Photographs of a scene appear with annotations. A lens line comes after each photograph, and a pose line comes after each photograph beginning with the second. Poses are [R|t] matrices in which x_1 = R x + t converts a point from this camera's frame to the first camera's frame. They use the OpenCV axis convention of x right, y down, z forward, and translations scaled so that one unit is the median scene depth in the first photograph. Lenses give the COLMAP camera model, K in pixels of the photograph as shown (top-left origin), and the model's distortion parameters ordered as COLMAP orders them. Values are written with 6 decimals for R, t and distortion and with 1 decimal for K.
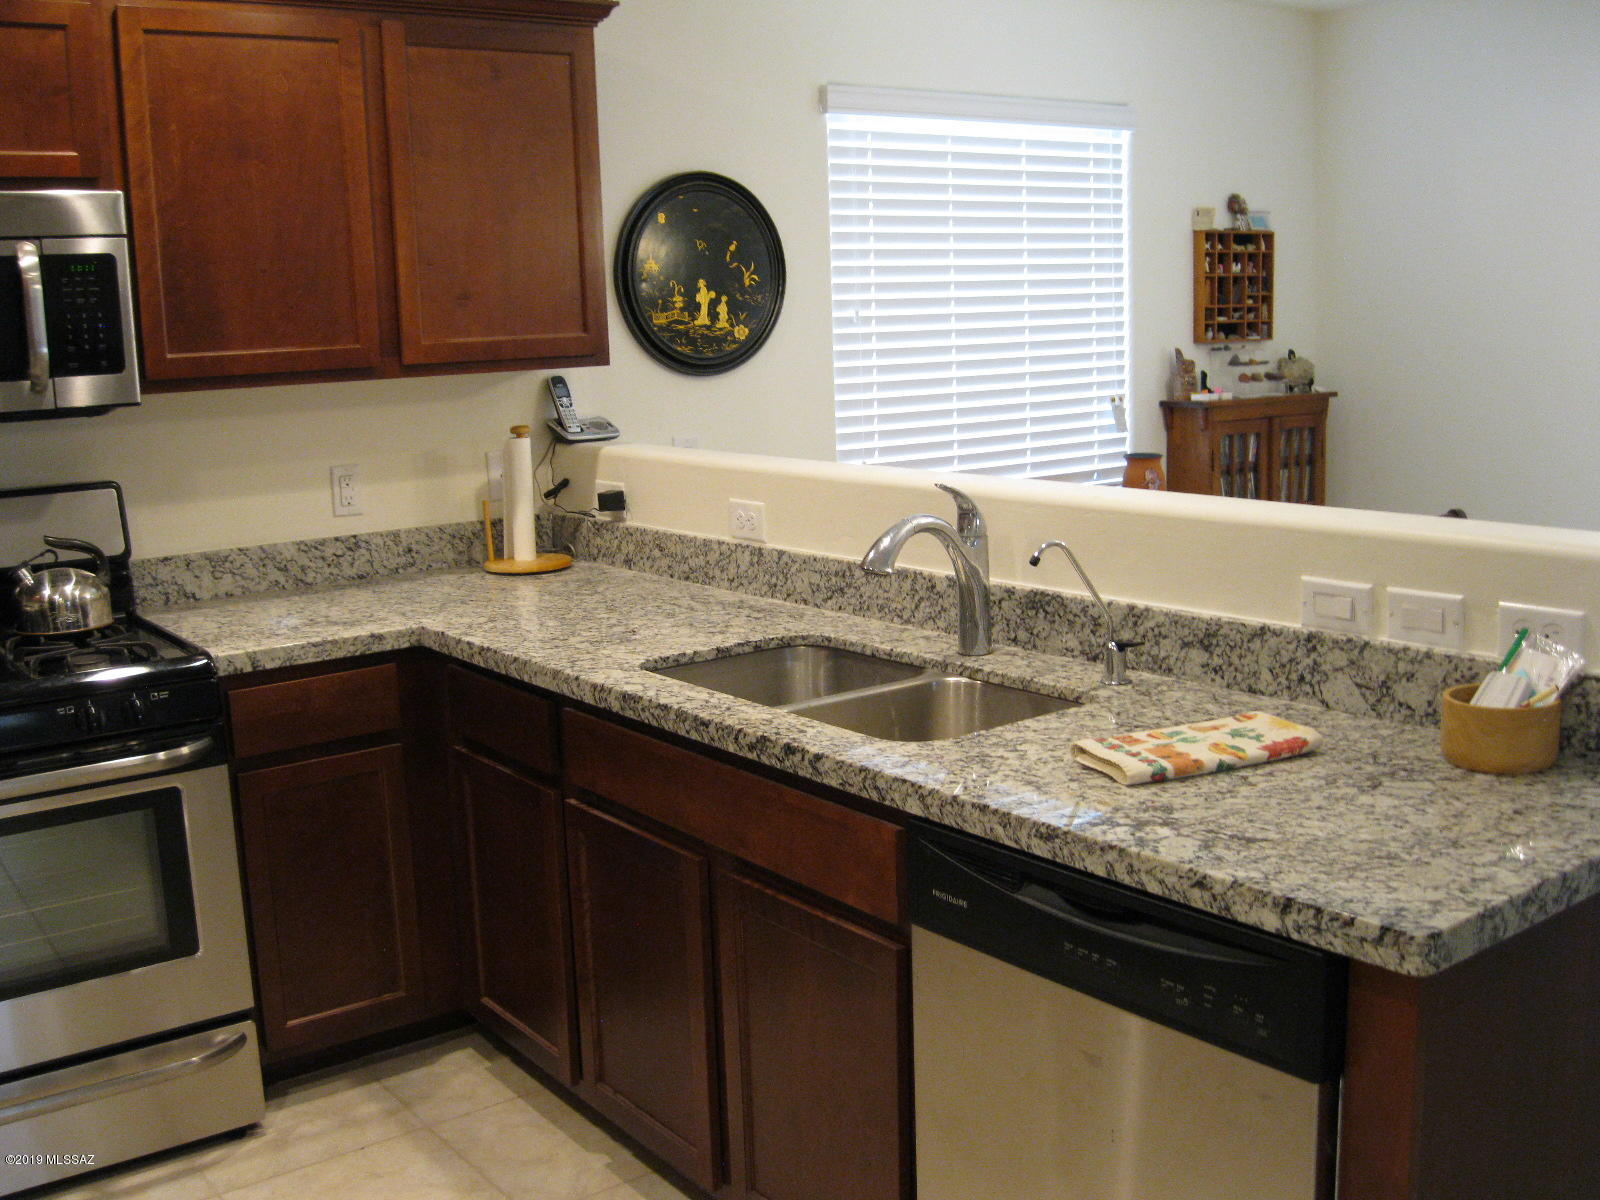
lens RADIAL K [[1627.6, 0, 774.8], [0, 1627.6, 591.2], [0, 0, 1]] dist [-0.126766, 0.049063]
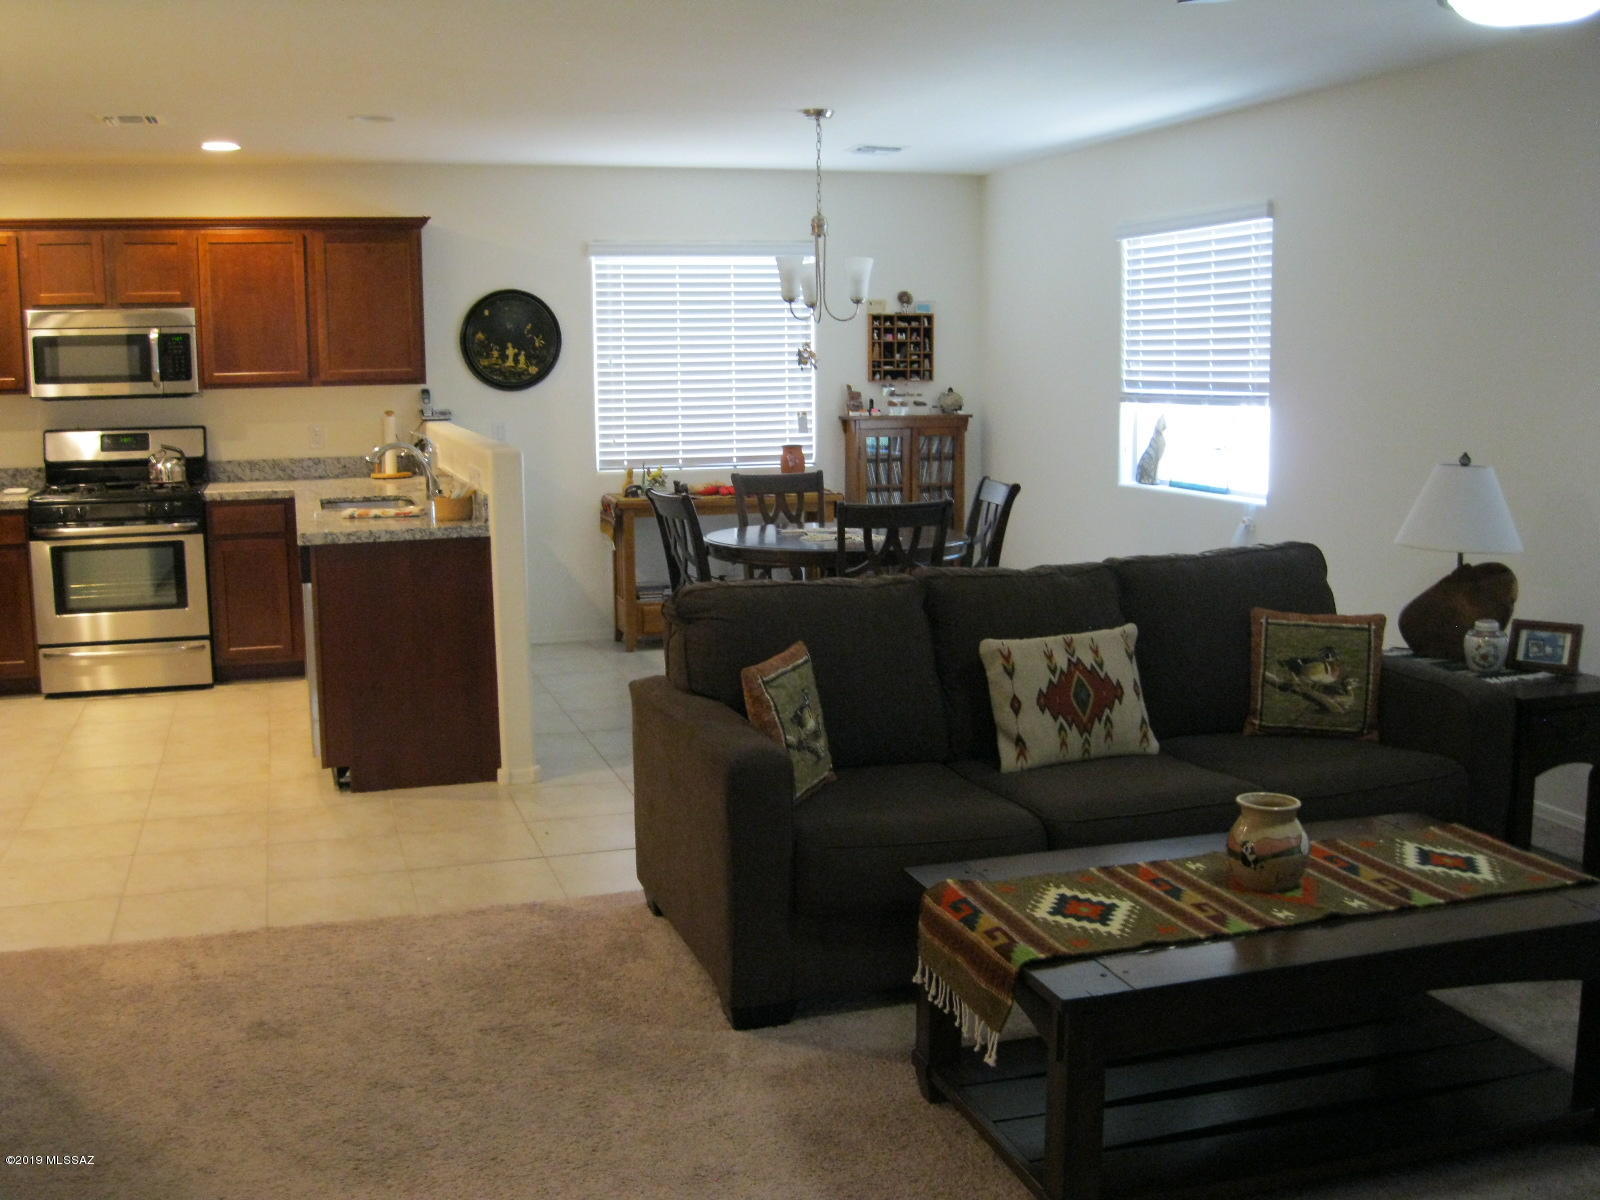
lens RADIAL K [[1627.6, 0, 774.8], [0, 1627.6, 591.2], [0, 0, 1]] dist [-0.126766, 0.049063]
pose [[0.944453, 0.071616, -0.320748, 1.043844], [-0.077075, 0.997016, -0.004336, 0.108238], [0.319480, 0.028817, 0.947155, -0.874262]]
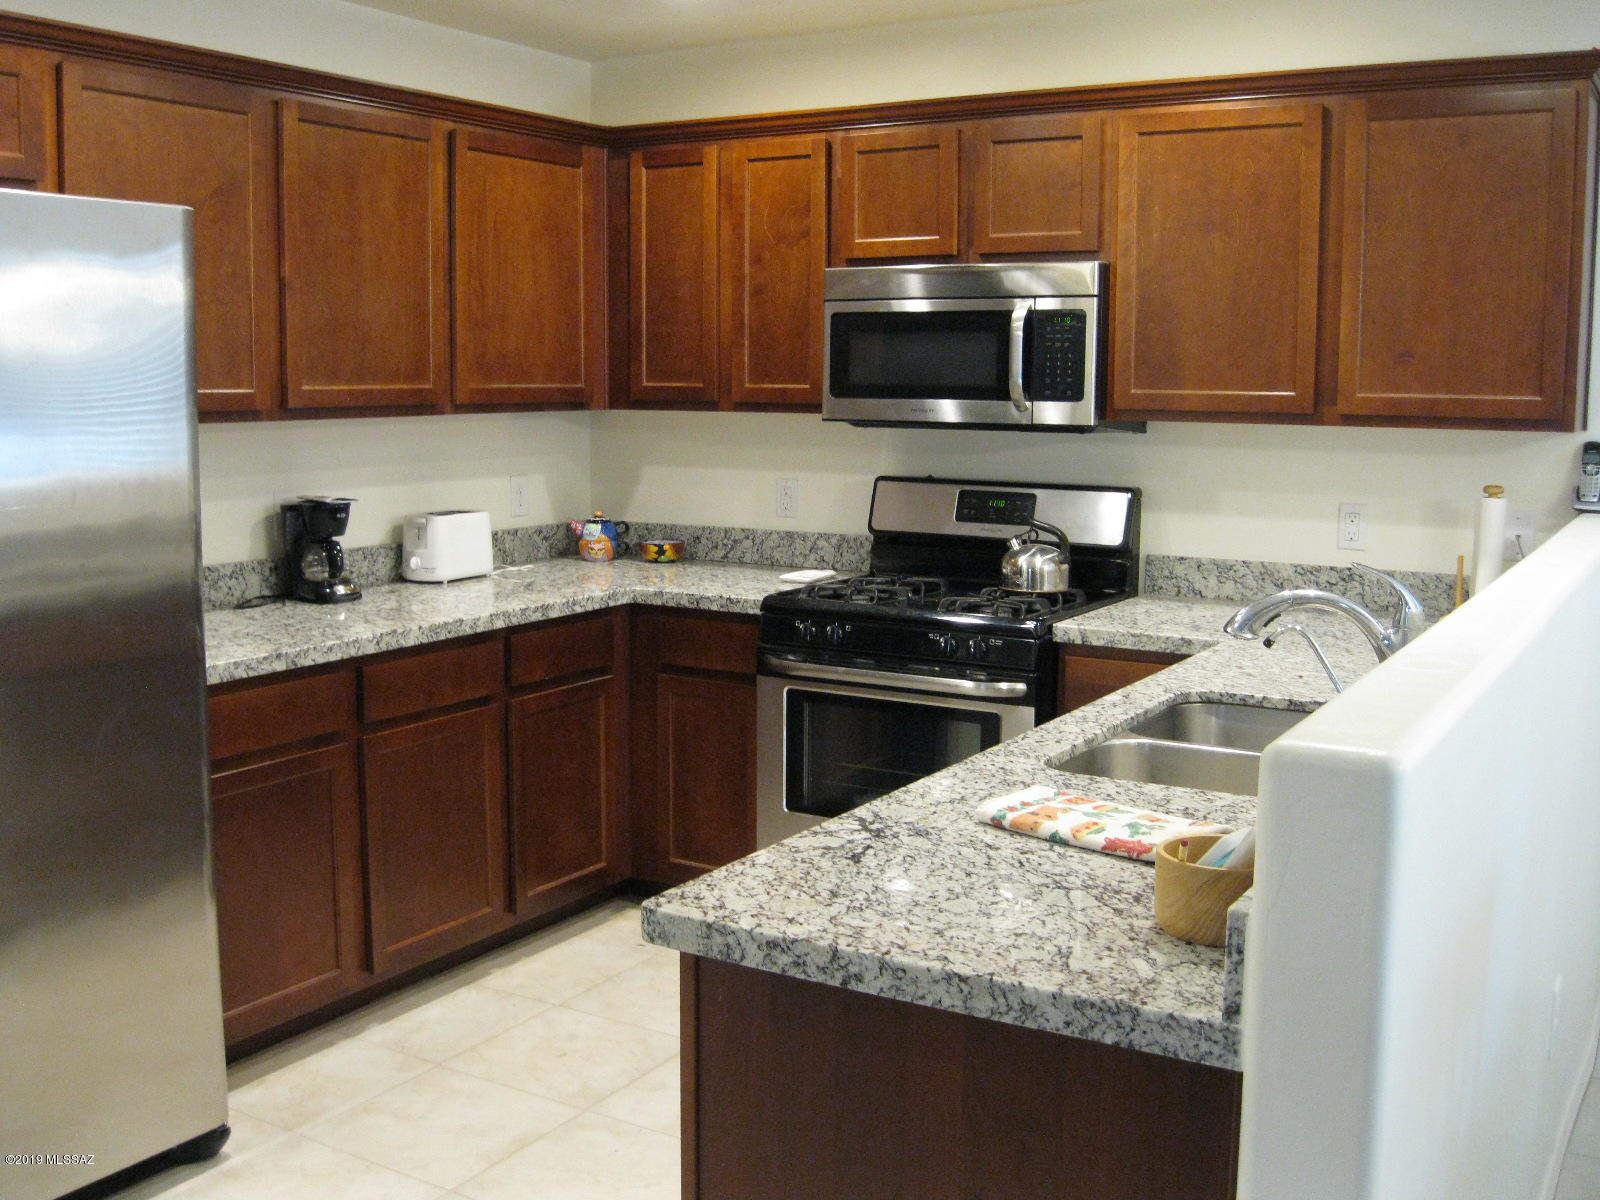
lens RADIAL K [[1627.6, 0, 774.8], [0, 1627.6, 591.2], [0, 0, 1]] dist [-0.126766, 0.049063]
pose [[0.377001, 0.158022, -0.912633, 0.581372], [-0.173330, 0.979968, 0.098080, -0.058099], [0.909850, 0.121210, 0.396839, 0.219912]]
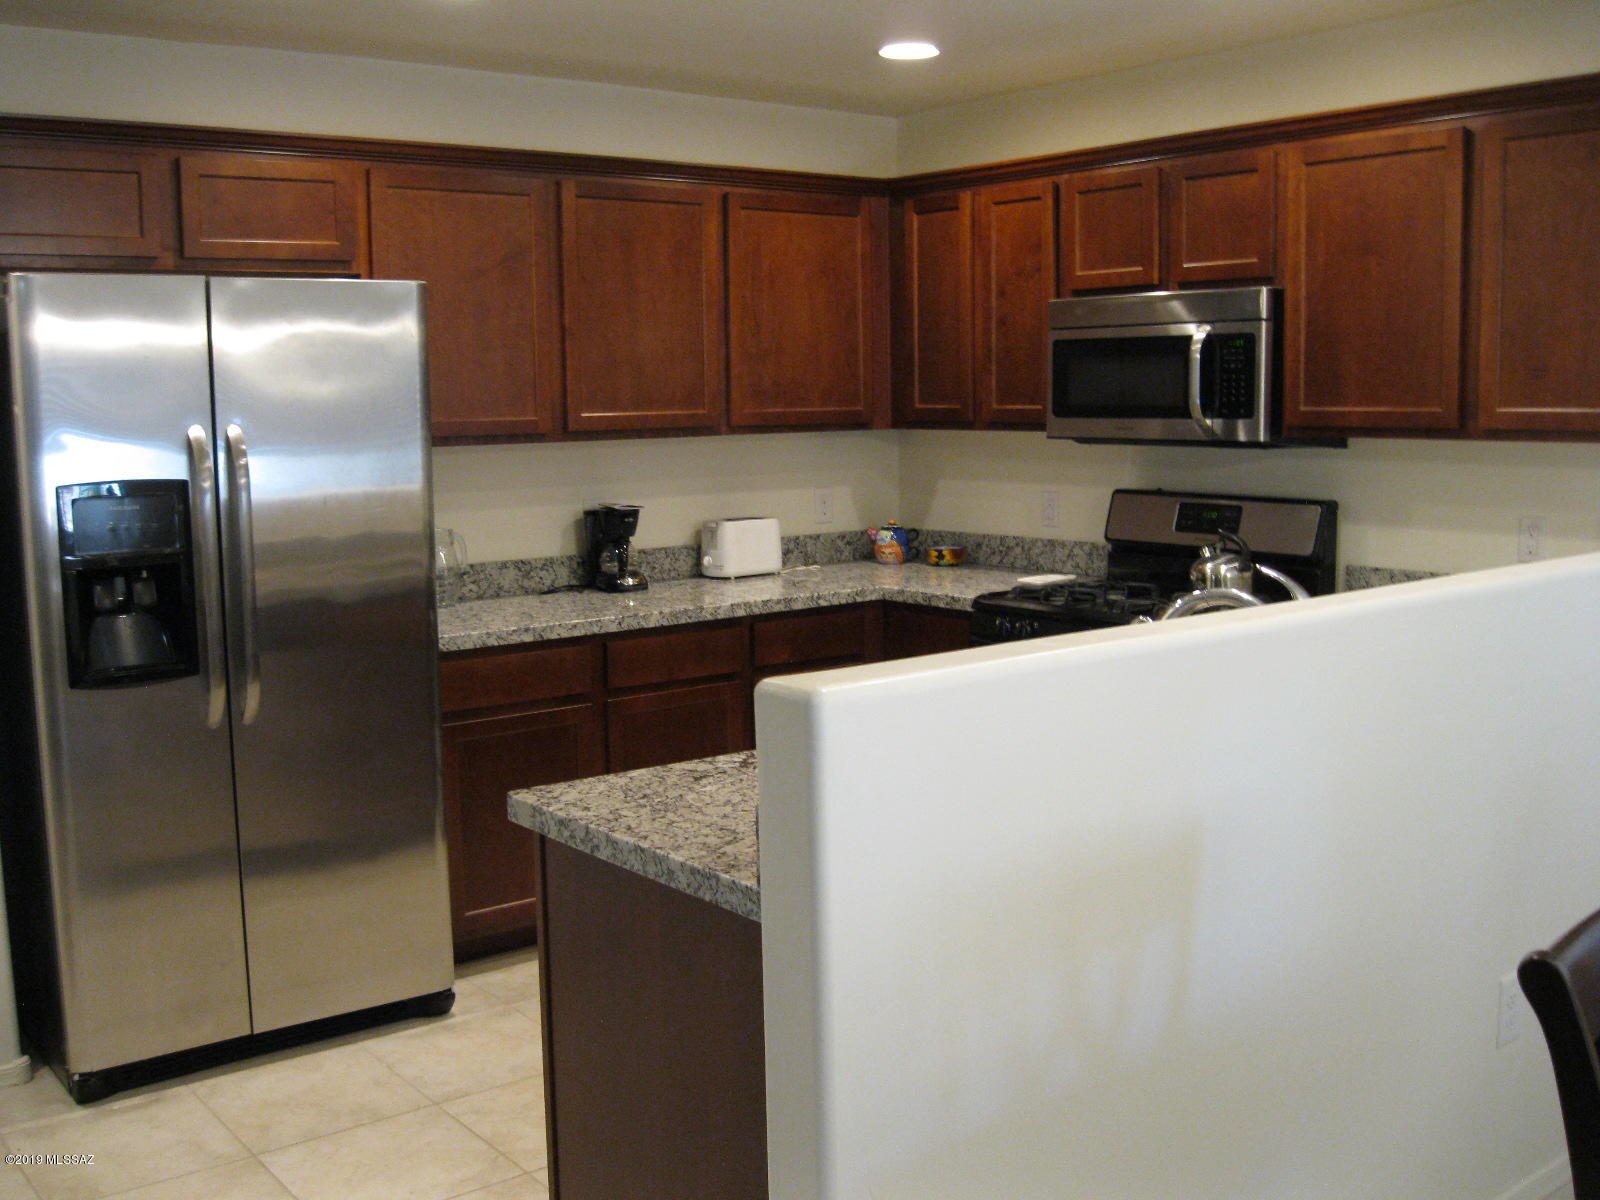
lens RADIAL K [[1629.8, 0, 792.2], [0, 1629.8, 605.9], [0, 0, 1]] dist [-0.121116, 0.042065]
pose [[0.033871, 0.164146, -0.985854, 0.790792], [-0.154155, 0.975474, 0.157121, -0.110973], [0.987466, 0.146653, 0.058344, 0.444998]]
